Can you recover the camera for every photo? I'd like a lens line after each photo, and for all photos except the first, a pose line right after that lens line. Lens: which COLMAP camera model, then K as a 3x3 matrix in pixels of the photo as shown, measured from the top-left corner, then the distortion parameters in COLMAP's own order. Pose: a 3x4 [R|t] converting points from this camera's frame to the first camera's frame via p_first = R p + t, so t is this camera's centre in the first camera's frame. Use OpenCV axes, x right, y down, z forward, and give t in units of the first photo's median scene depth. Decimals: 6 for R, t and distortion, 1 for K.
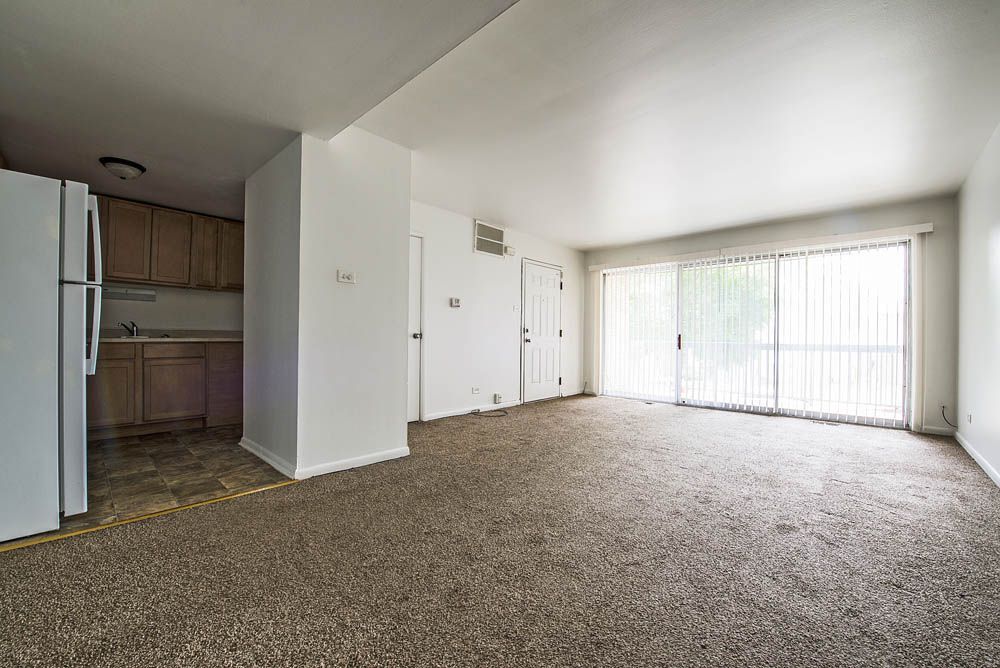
lens RADIAL K [[402.9, 0, 500.5], [0, 402.9, 336.4], [0, 0, 1]] dist [-0.007097, -0.001517]
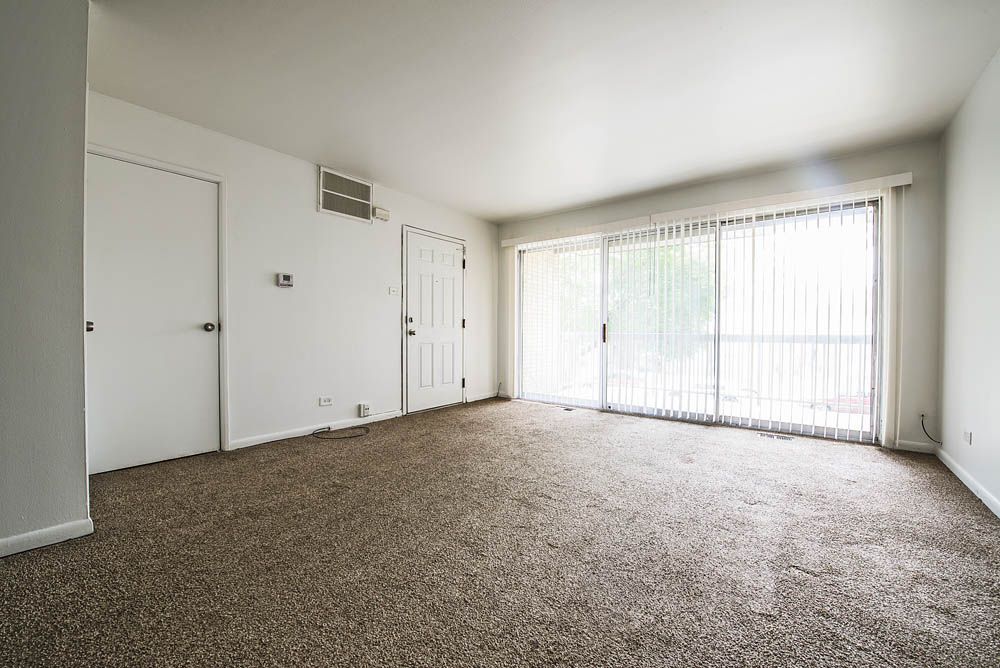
lens RADIAL K [[402.9, 0, 498.4], [0, 402.9, 335.3], [0, 0, 1]] dist [-0.007097, -0.001517]
pose [[0.996621, -0.008341, 0.081714, 0.198389], [0.007050, 0.999846, 0.016084, 0.004480], [-0.081835, -0.015454, 0.996526, 0.252956]]
